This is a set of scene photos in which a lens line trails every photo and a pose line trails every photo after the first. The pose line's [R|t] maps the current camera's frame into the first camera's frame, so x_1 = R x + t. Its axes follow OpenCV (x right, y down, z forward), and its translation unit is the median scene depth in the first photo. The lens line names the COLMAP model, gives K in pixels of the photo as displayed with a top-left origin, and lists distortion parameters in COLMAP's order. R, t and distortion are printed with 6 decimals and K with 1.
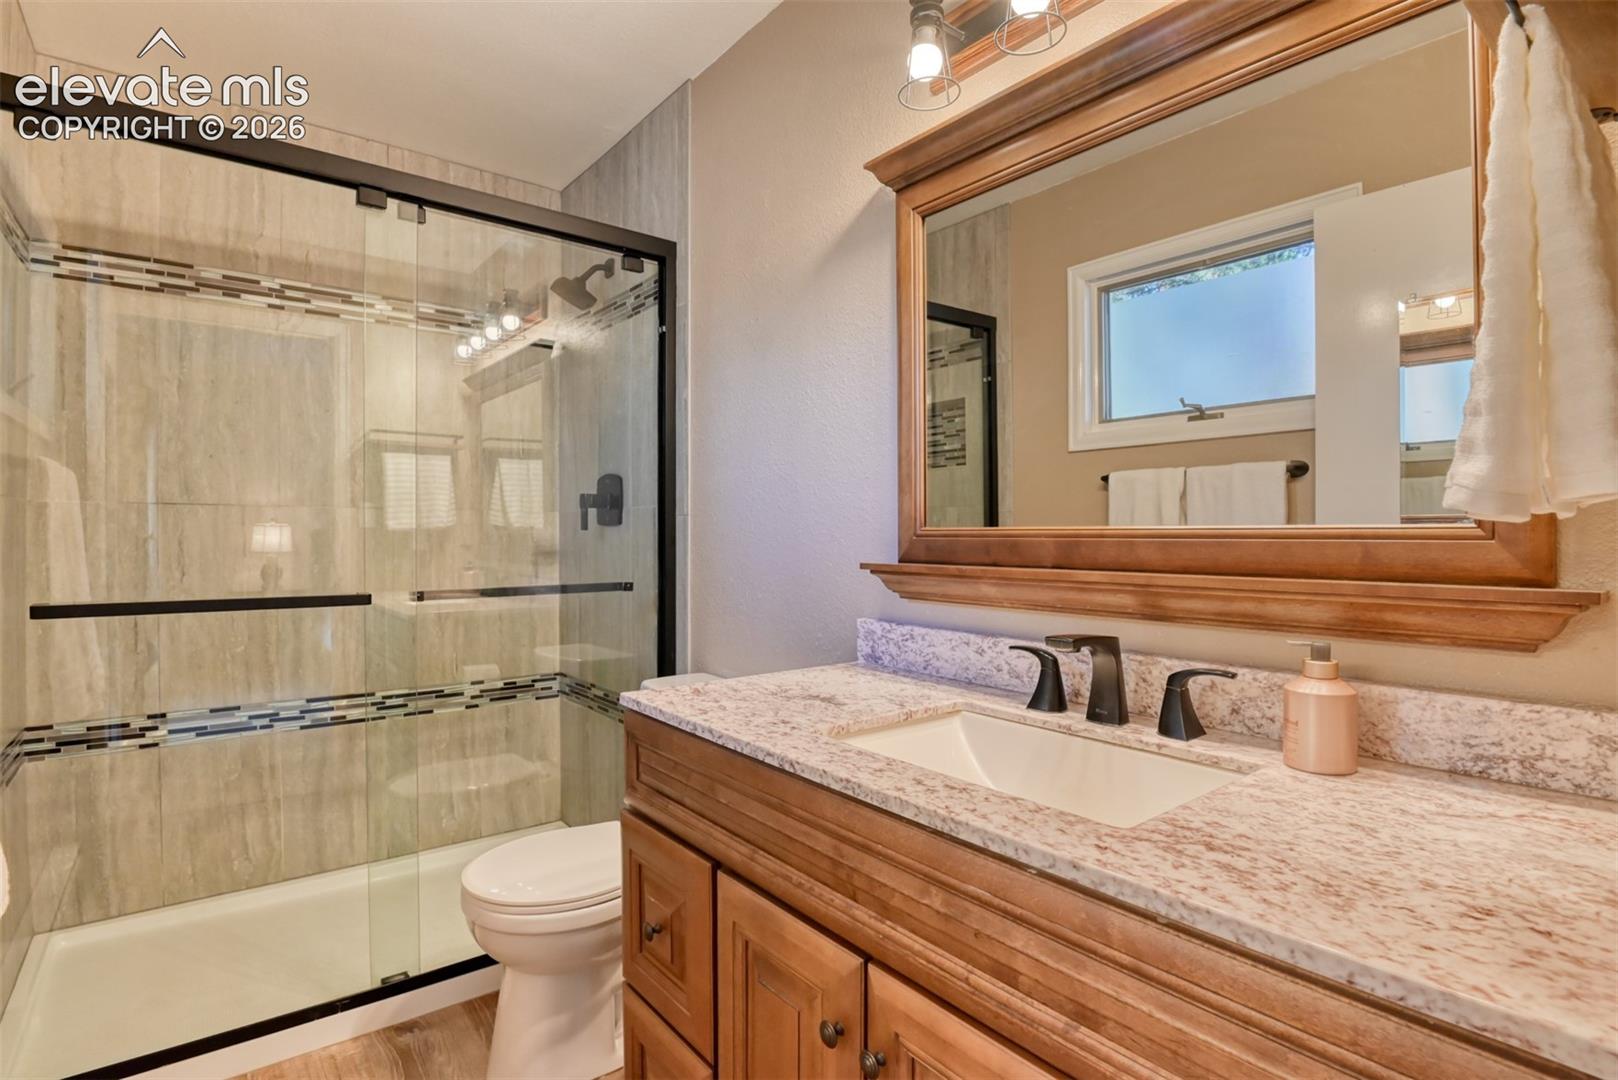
lens RADIAL K [[793.5, 0, 807.6], [0, 793.5, 537.9], [0, 0, 1]] dist [-0.027189, -0.003808]
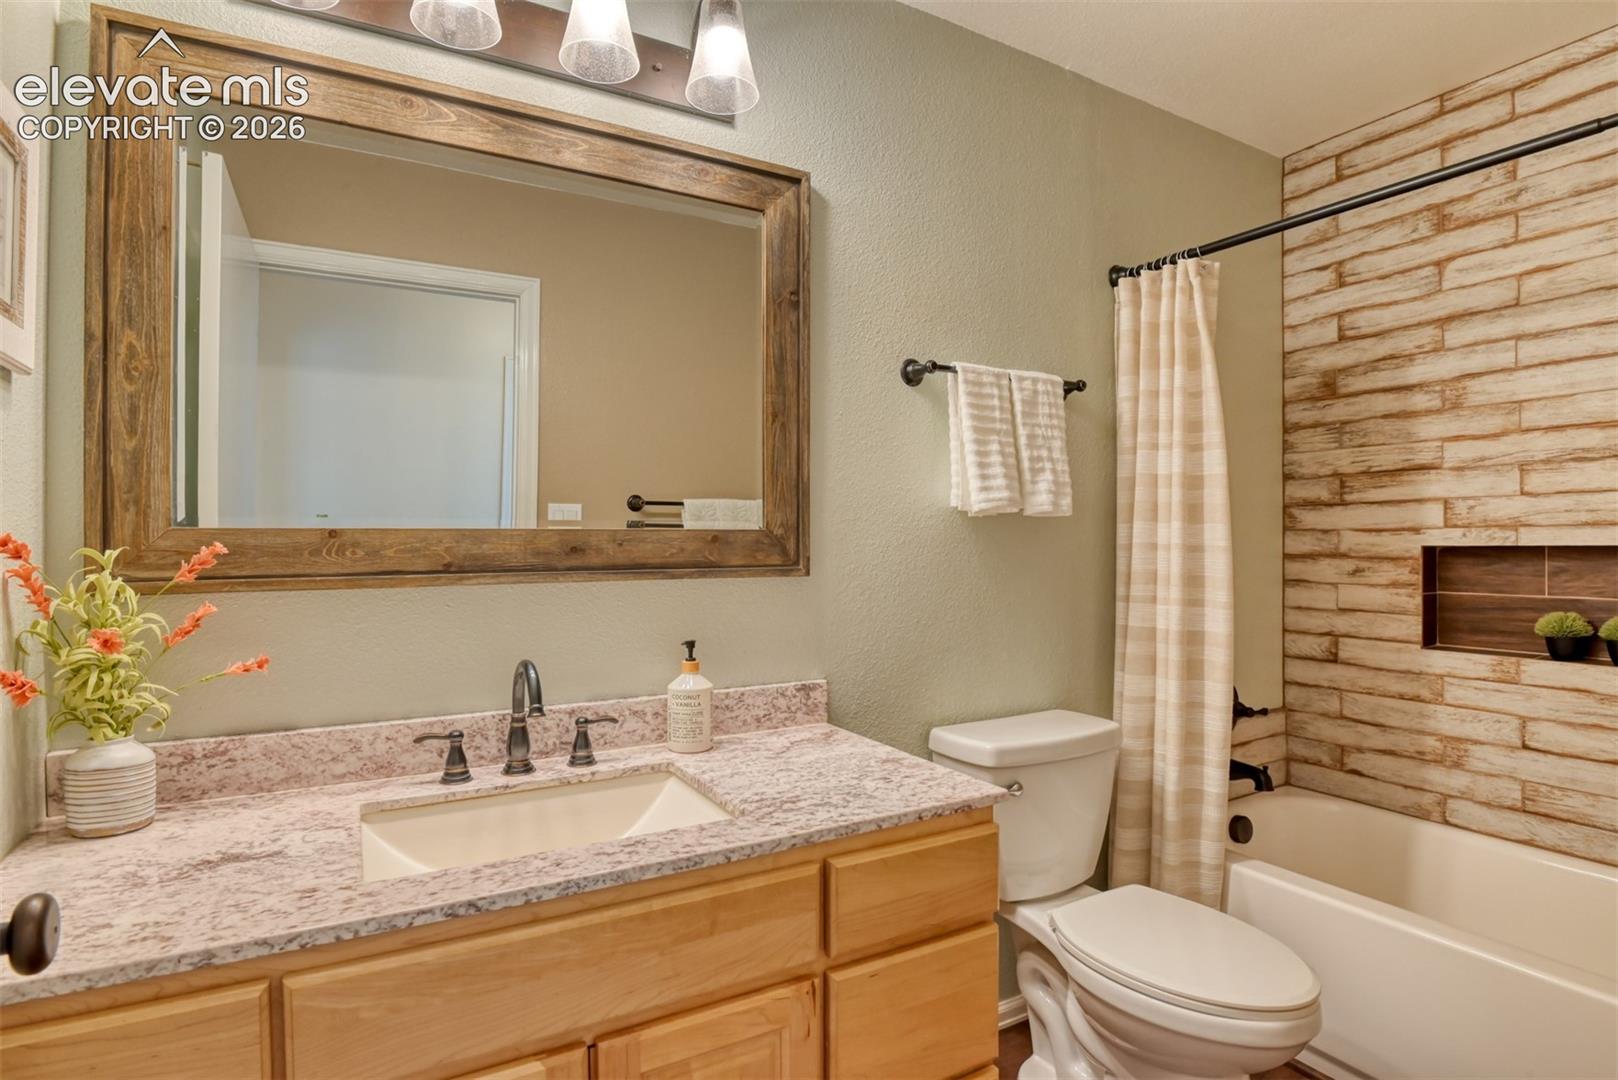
lens RADIAL K [[793.5, 0, 806.0], [0, 793.5, 545.8], [0, 0, 1]] dist [-0.027189, -0.003808]
pose [[0.148893, -0.003035, 0.988849, -1.113546], [0.001436, 0.999995, 0.002853, -0.160552], [-0.988852, 0.000995, 0.148897, 0.659468]]
